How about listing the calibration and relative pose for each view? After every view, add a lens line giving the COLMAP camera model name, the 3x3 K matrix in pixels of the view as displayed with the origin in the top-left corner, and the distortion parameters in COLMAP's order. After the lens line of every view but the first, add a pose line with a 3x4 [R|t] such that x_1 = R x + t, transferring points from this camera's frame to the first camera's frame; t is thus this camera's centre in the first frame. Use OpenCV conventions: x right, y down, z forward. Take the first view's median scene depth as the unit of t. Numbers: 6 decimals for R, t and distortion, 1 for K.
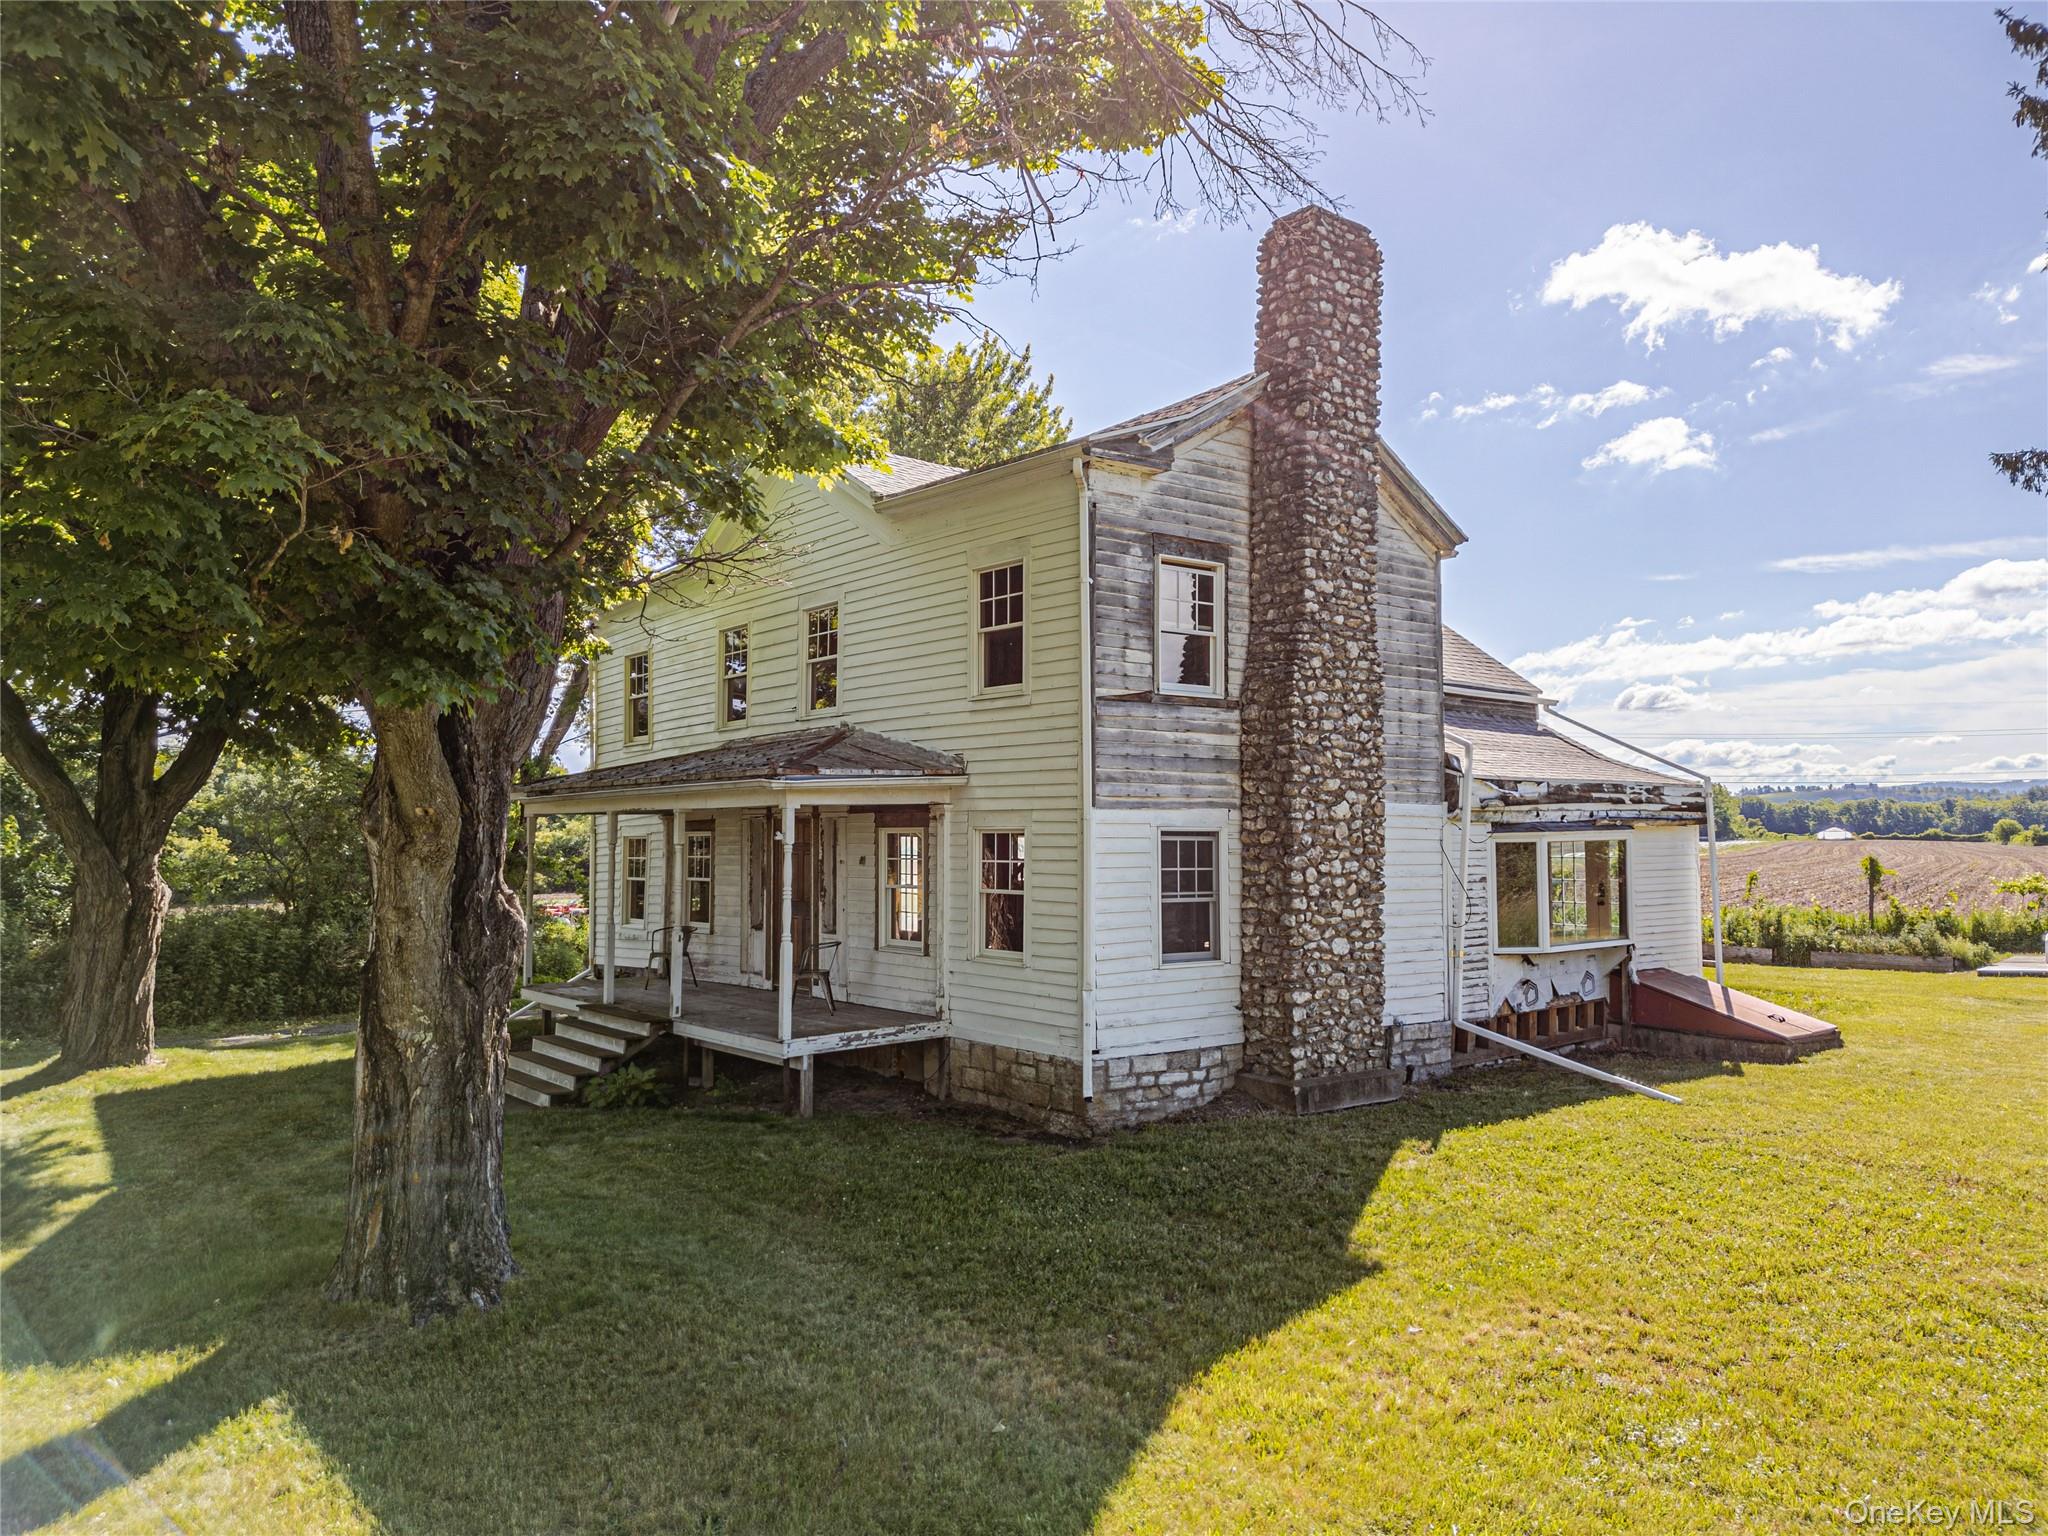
lens RADIAL K [[1424.0, 0, 979.2], [0, 1424.0, 698.7], [0, 0, 1]] dist [0.078206, -0.085667]
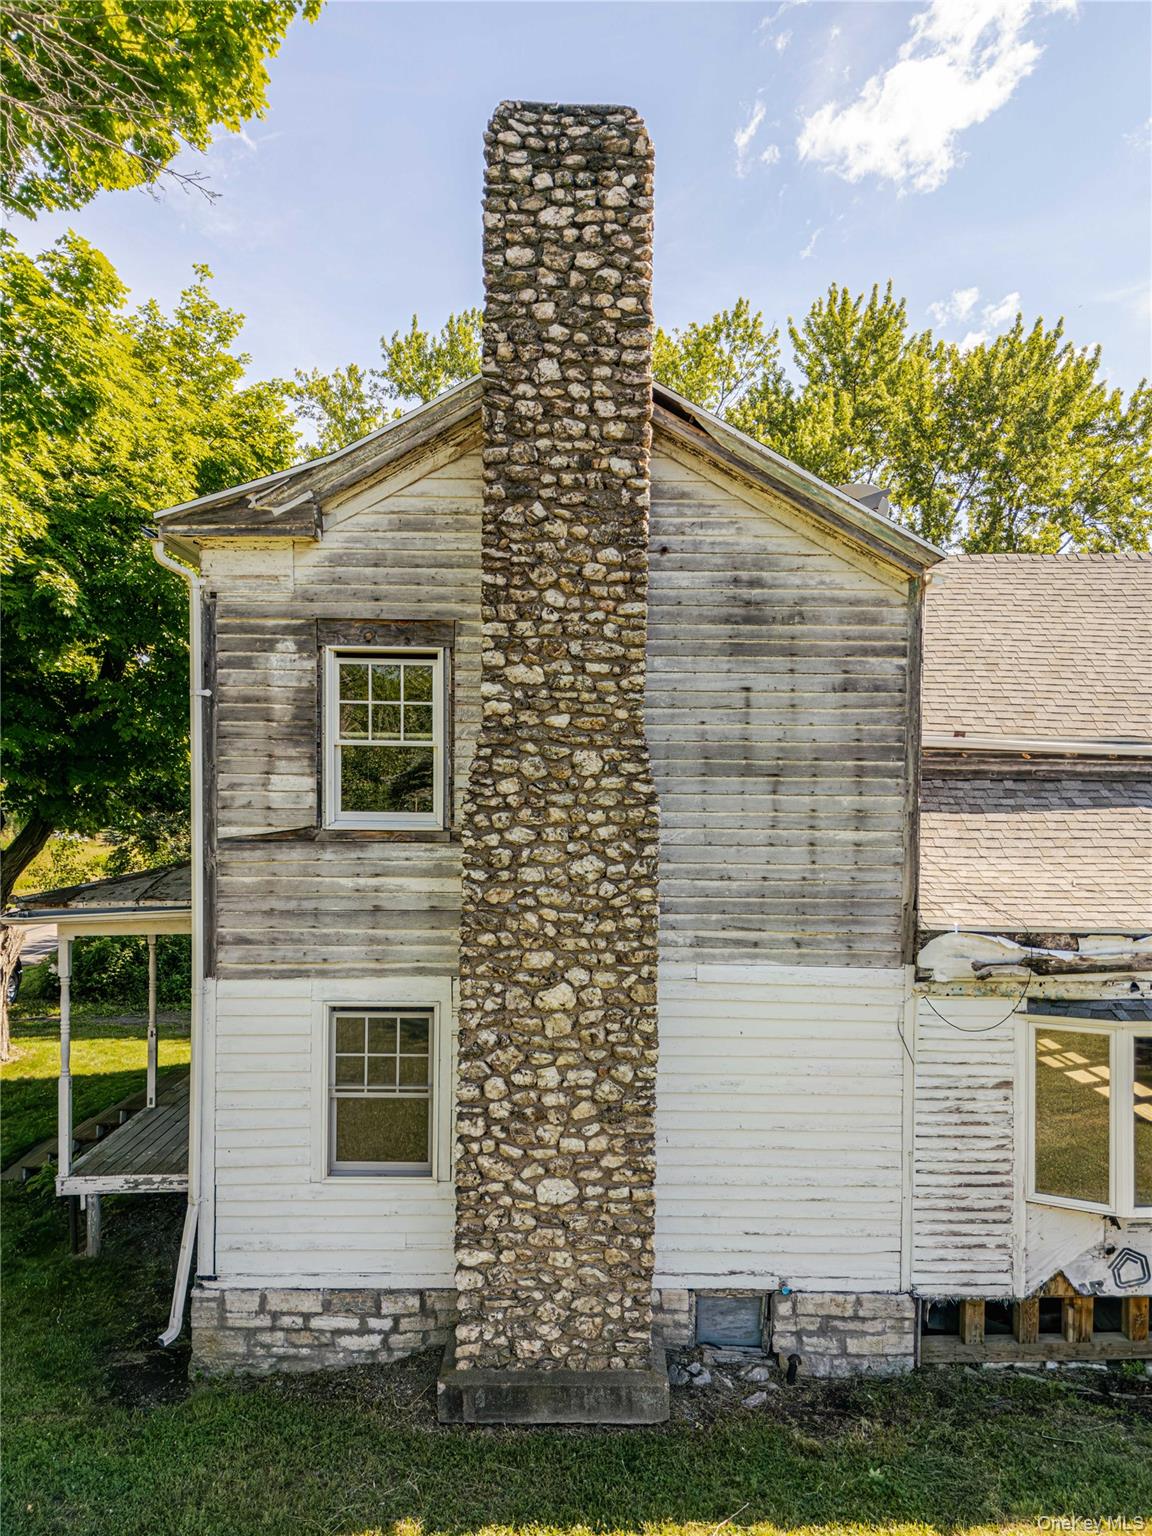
lens RADIAL K [[1140.2, 0, 660.3], [0, 1140.2, 767.4], [0, 0, 1]] dist [0.078809, -0.082966]
pose [[0.807125, 0.000898, -0.590380, 0.621787], [0.048852, 0.996468, 0.068303, -0.068497], [0.588356, -0.083971, 0.804230, 0.593150]]
